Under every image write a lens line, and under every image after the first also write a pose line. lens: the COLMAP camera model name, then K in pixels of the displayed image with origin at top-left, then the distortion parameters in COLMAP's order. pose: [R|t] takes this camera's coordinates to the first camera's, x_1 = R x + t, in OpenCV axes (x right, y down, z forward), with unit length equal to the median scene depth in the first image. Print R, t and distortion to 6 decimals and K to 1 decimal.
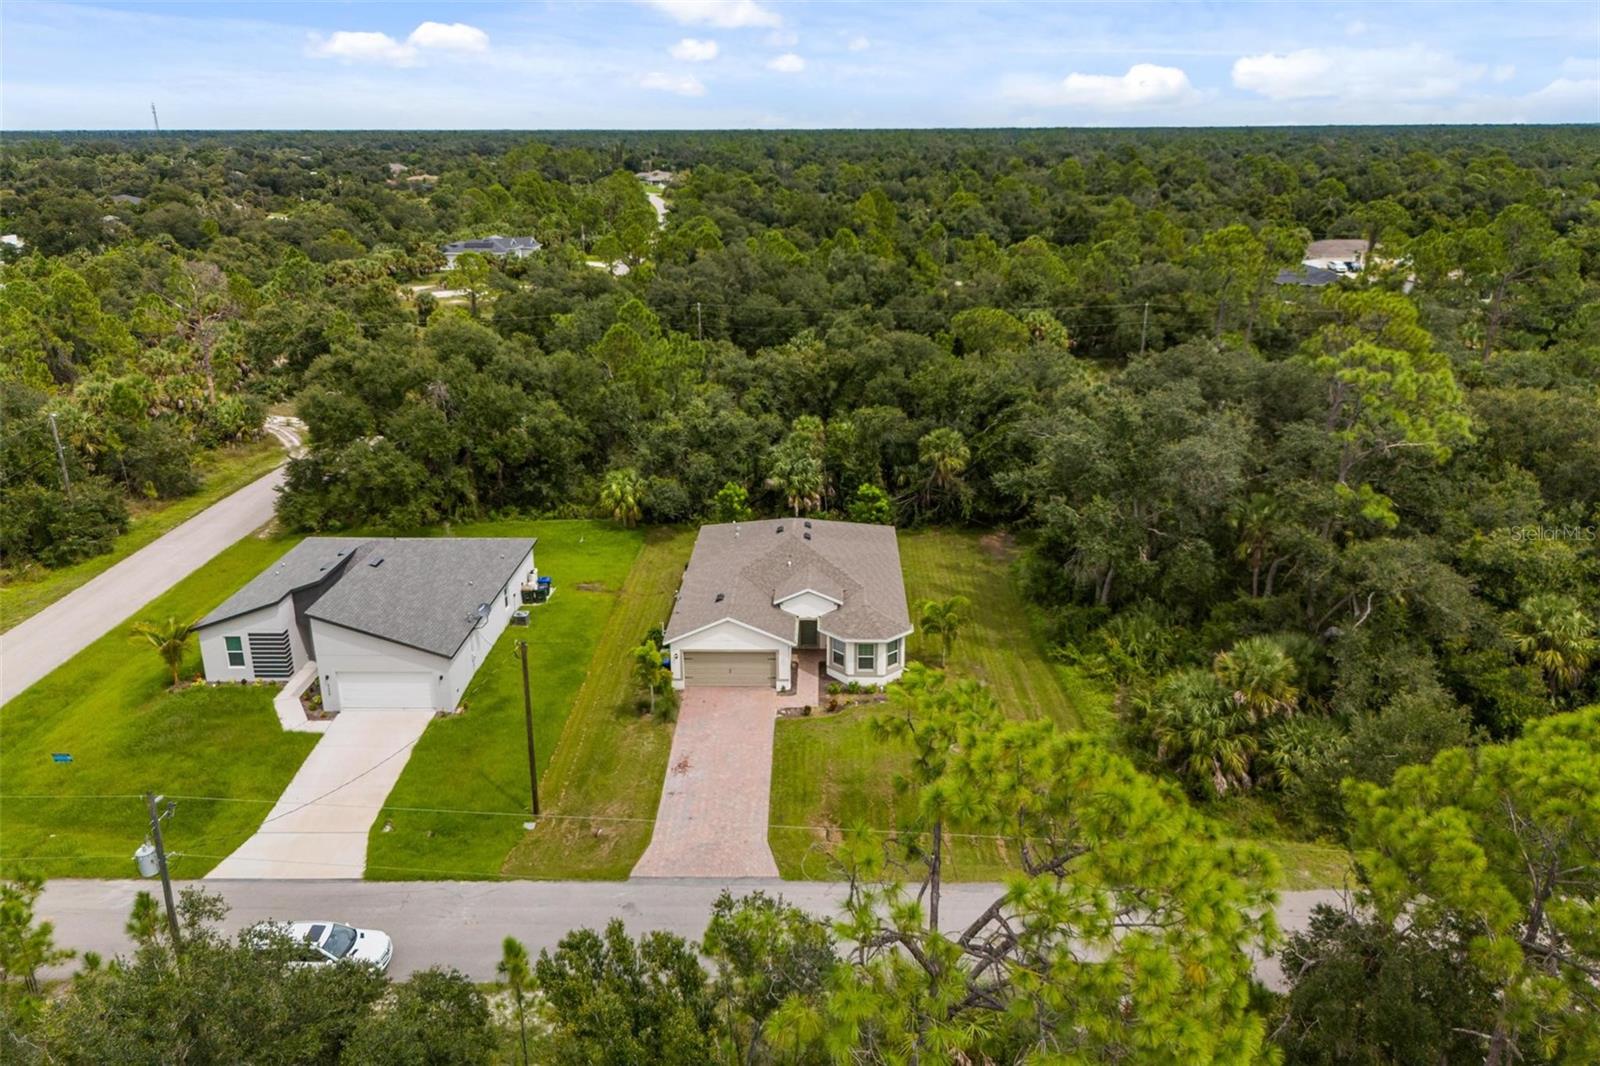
lens RADIAL K [[1186.3, 0, 800.0], [0, 1186.3, 533.0], [0, 0, 1]] dist [0.069347, -0.072791]
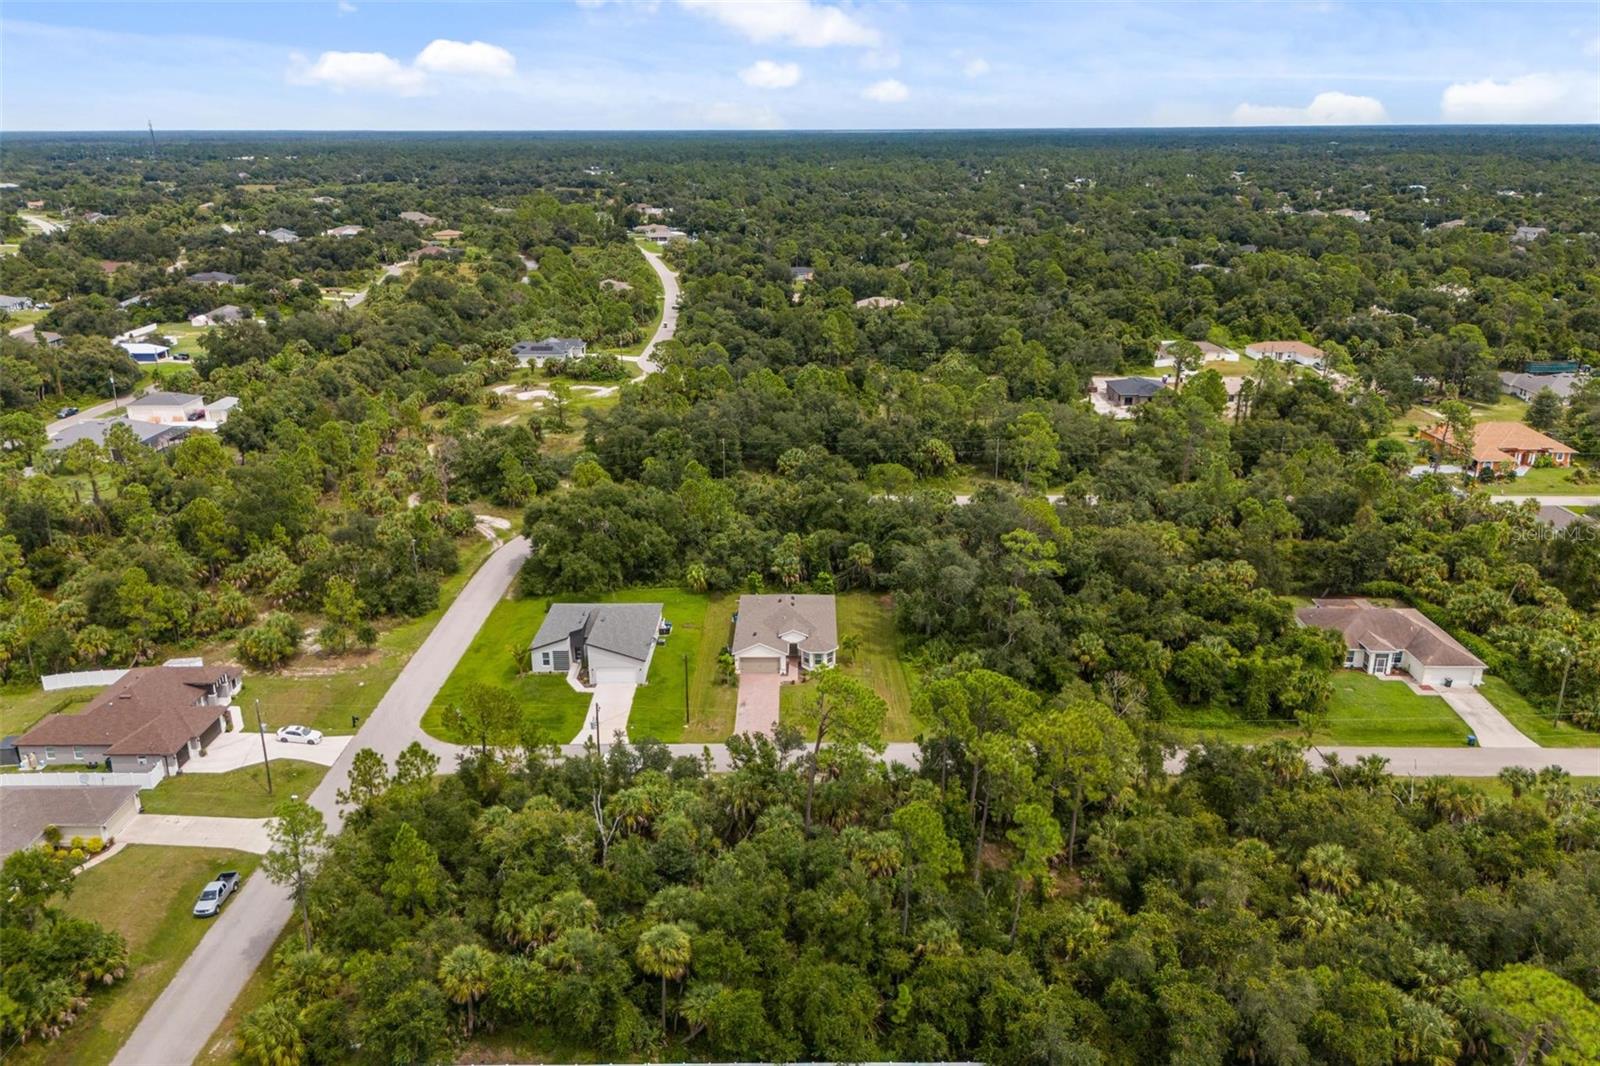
lens RADIAL K [[1186.3, 0, 800.0], [0, 1186.3, 533.0], [0, 0, 1]] dist [0.069347, -0.072791]
pose [[0.999854, -0.006238, 0.015905, -0.014822], [0.006192, 0.999977, 0.002924, -0.141307], [-0.015923, -0.002825, 0.999869, -1.245720]]
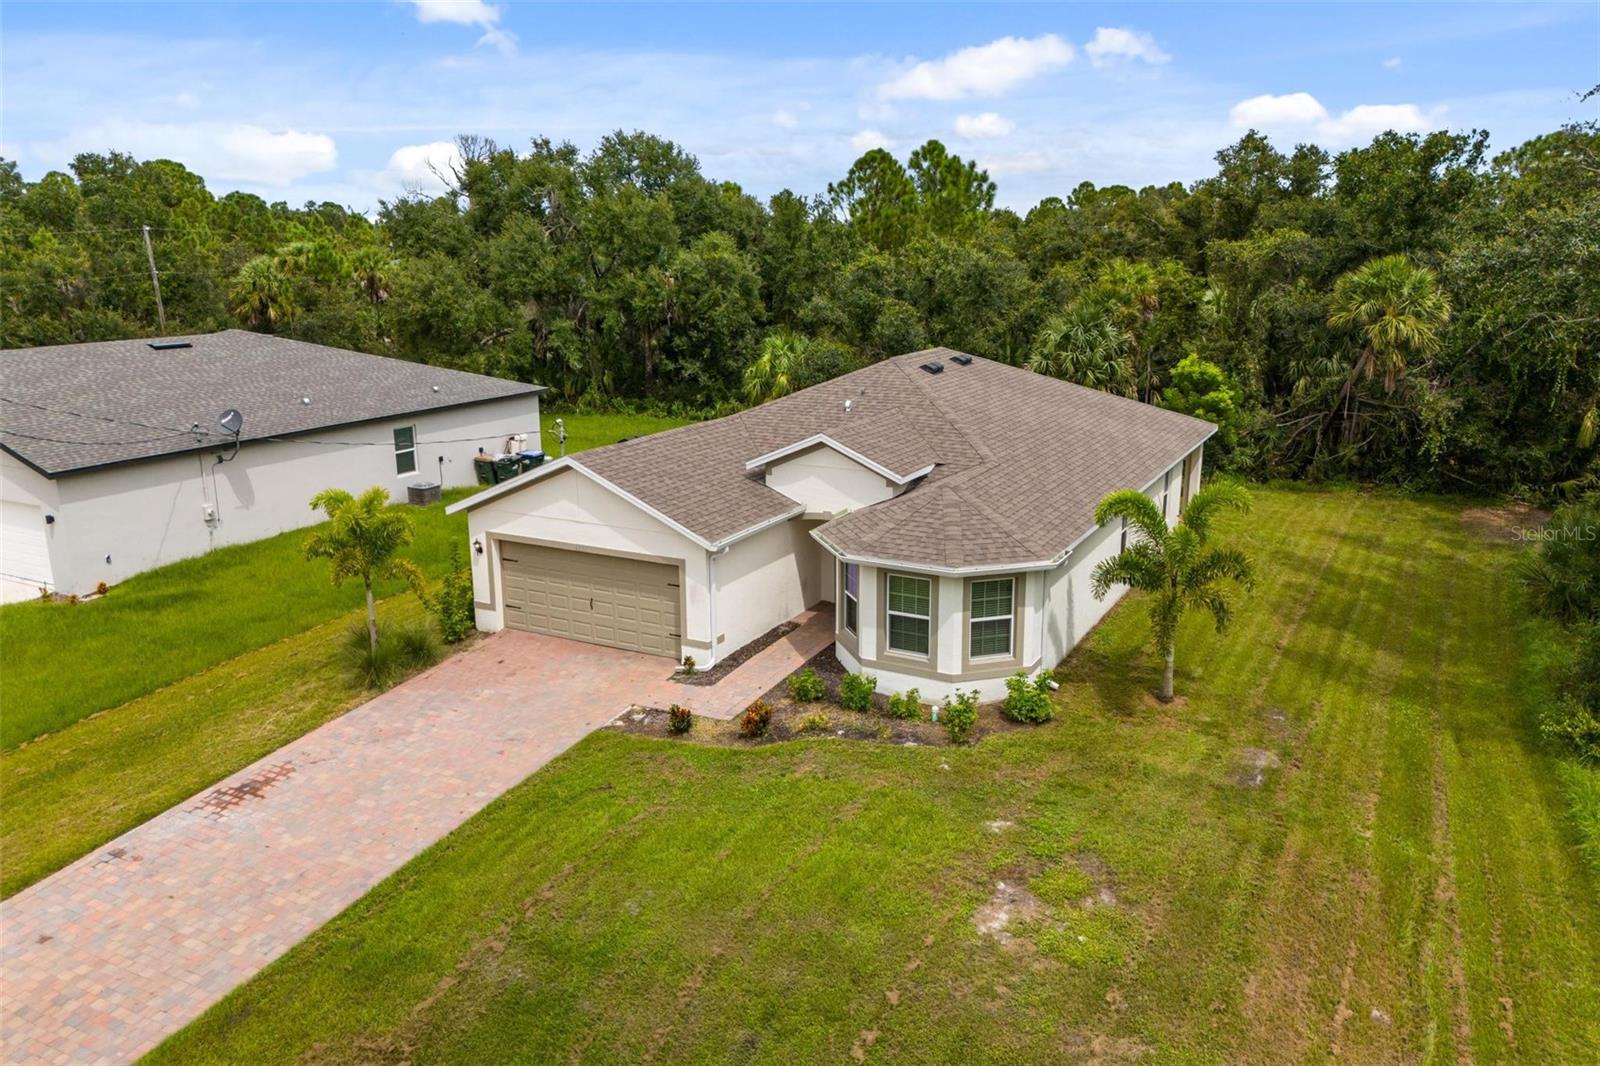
lens RADIAL K [[1186.3, 0, 800.0], [0, 1186.3, 533.0], [0, 0, 1]] dist [0.069347, -0.072791]
pose [[0.893095, 0.110363, -0.436121, 0.166593], [-0.144469, 0.988453, -0.045712, 0.094212], [0.426040, 0.103831, 0.898726, 0.620859]]
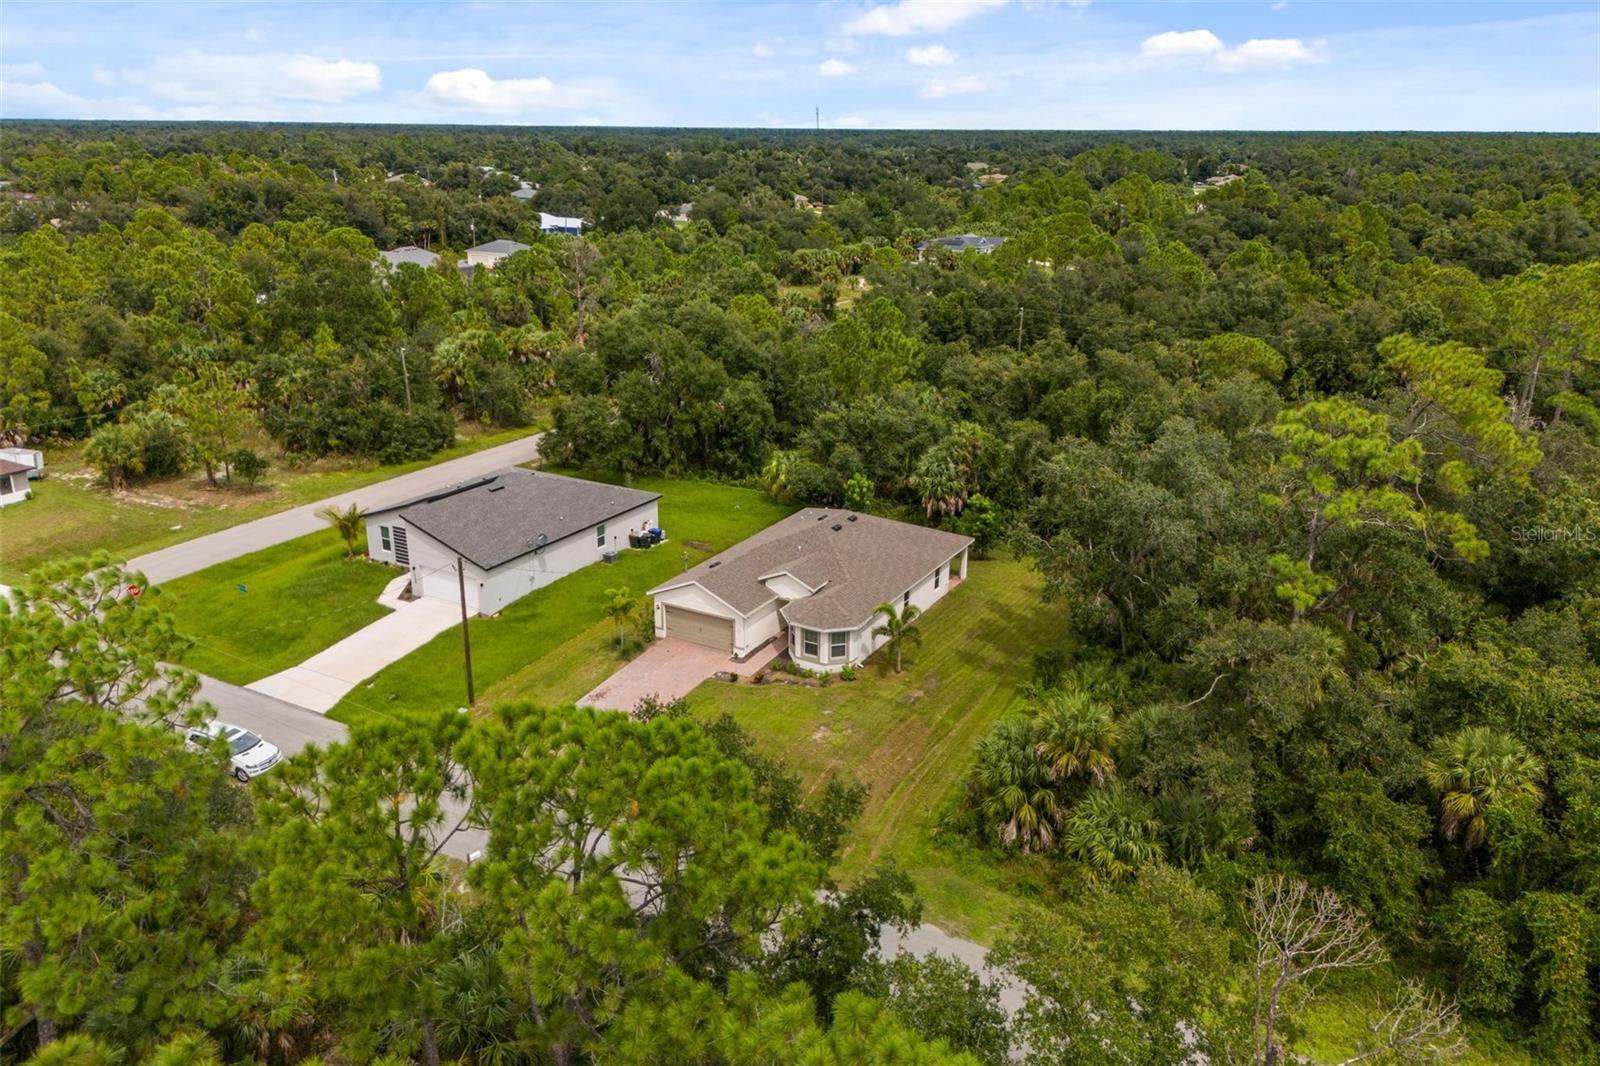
lens RADIAL K [[1186.3, 0, 800.0], [0, 1186.3, 533.0], [0, 0, 1]] dist [0.069347, -0.072791]
pose [[0.880983, 0.164569, -0.443606, 0.464032], [-0.164693, 0.985591, 0.038561, -0.028400], [0.443560, 0.039087, 0.895392, 0.047638]]
